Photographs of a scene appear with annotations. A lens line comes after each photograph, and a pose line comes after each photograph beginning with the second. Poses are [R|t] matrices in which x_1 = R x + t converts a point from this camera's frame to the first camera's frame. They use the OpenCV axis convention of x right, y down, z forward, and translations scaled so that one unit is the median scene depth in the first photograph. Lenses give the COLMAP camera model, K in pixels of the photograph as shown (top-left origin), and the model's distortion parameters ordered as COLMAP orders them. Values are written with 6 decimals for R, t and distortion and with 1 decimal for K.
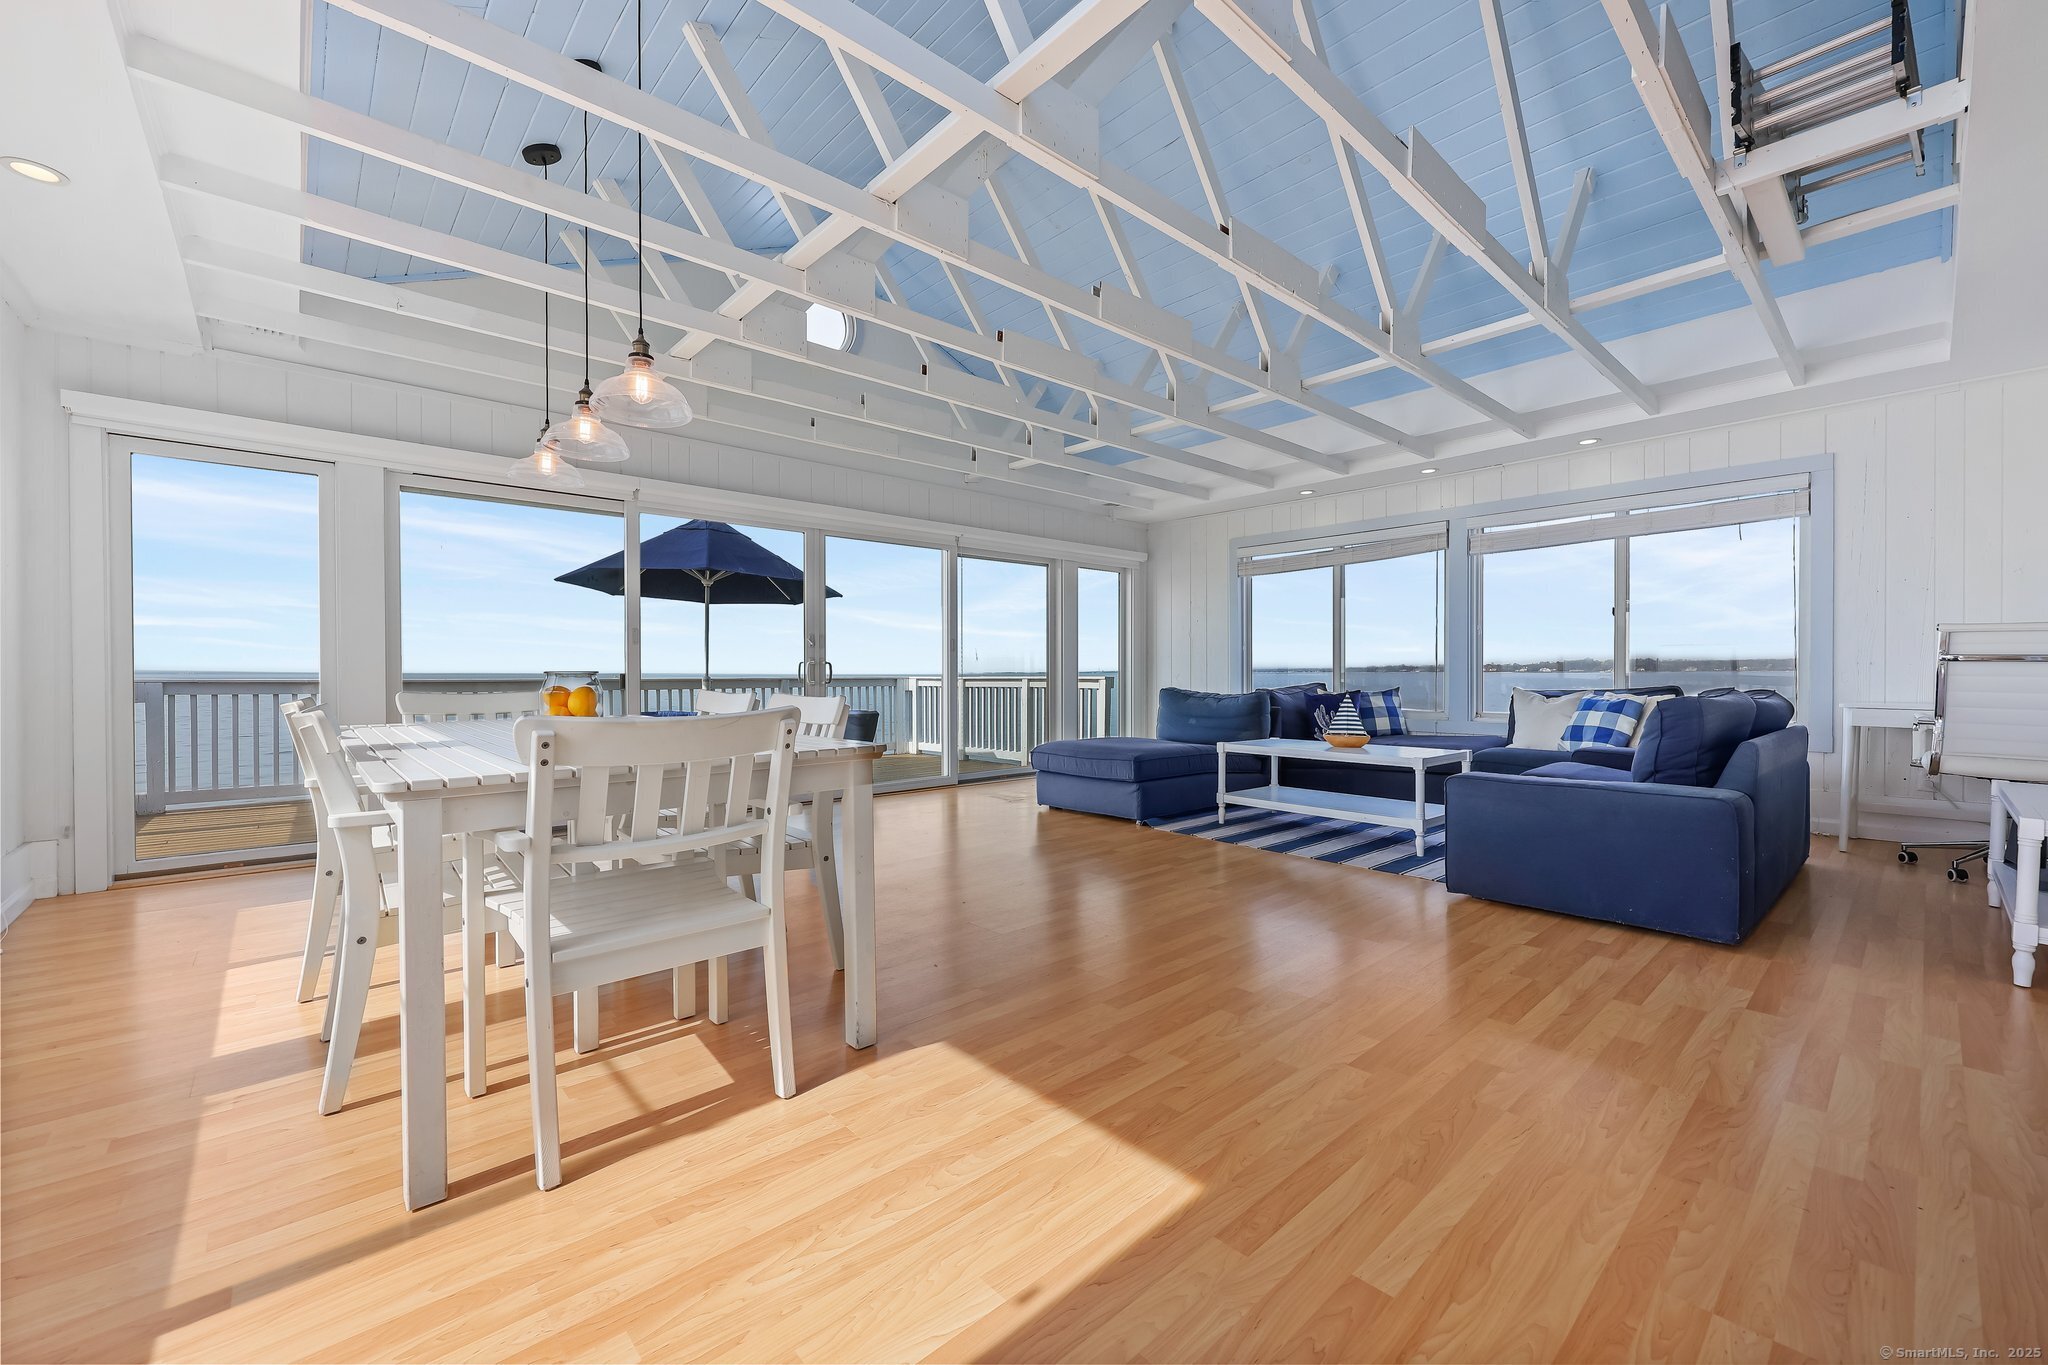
lens RADIAL K [[820.4, 0, 1028.0], [0, 820.4, 682.8], [0, 0, 1]] dist [-0.000553, 0.000049]
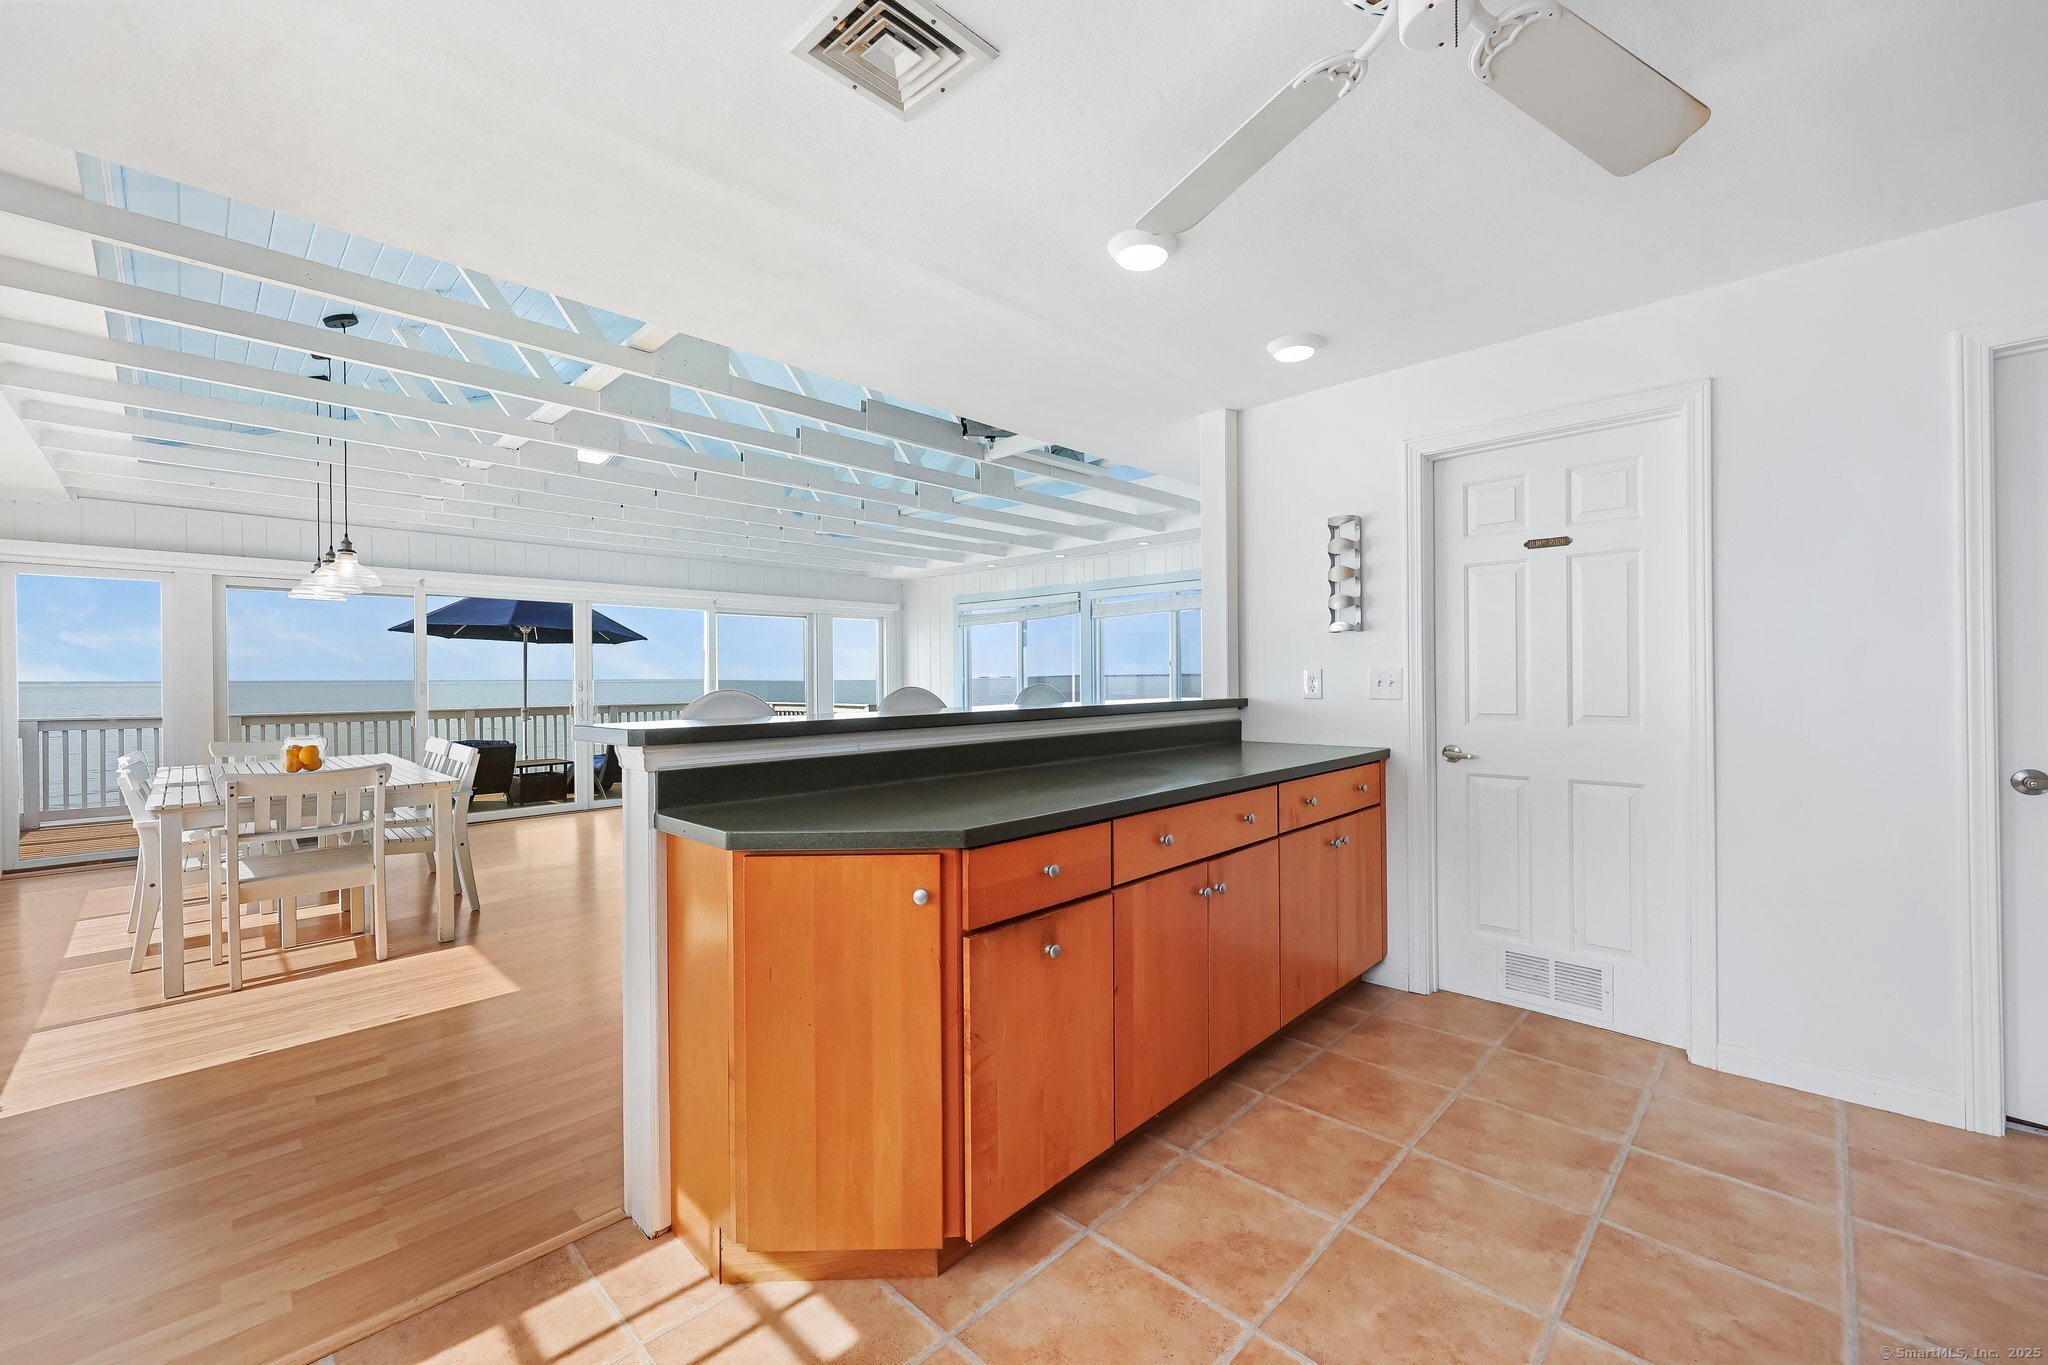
lens RADIAL K [[820.4, 0, 1039.2], [0, 820.4, 679.4], [0, 0, 1]] dist [-0.000553, 0.000049]
pose [[0.997212, -0.006029, 0.074380, 0.574791], [0.006636, 0.999947, -0.007919, -0.074216], [-0.074328, 0.008390, 0.997199, -0.553571]]
